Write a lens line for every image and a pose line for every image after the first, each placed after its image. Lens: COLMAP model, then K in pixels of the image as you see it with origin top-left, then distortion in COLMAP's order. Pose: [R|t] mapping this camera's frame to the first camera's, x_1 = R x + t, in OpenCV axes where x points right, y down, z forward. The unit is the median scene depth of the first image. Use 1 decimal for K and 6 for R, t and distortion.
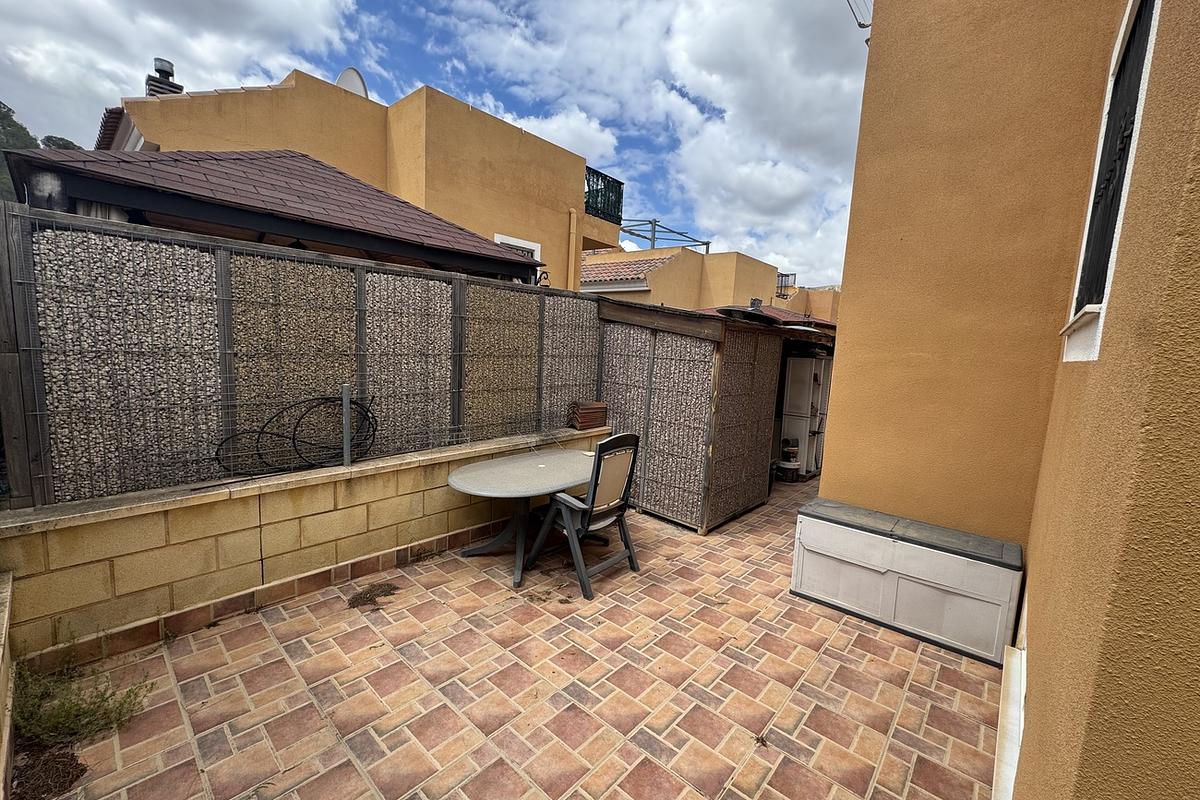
lens RADIAL K [[480.5, 0, 600.9], [0, 480.5, 398.3], [0, 0, 1]] dist [0.009495, -0.001106]
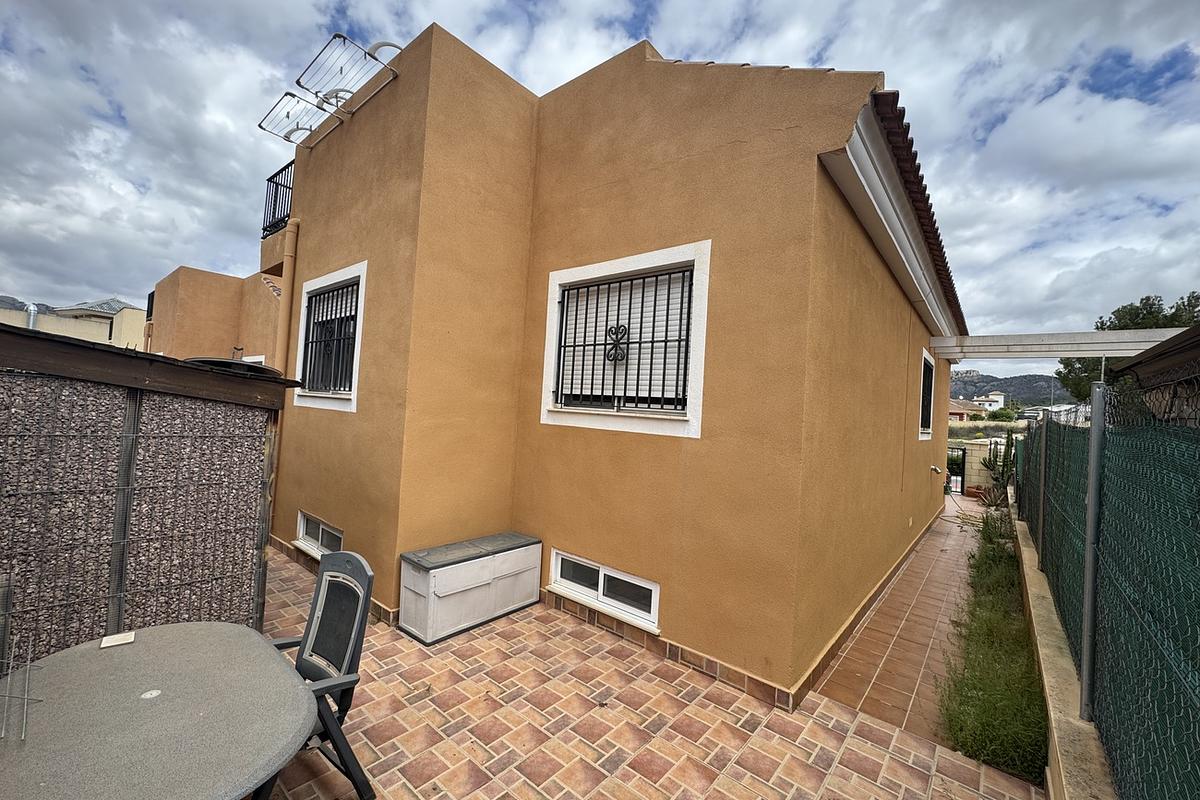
lens RADIAL K [[480.5, 0, 599.8], [0, 480.5, 399.4], [0, 0, 1]] dist [0.009495, -0.001106]
pose [[-0.014613, -0.032753, 0.999357, -0.765310], [0.055246, 0.997910, 0.033513, -0.185385], [-0.998366, 0.055700, -0.012773, 0.679093]]
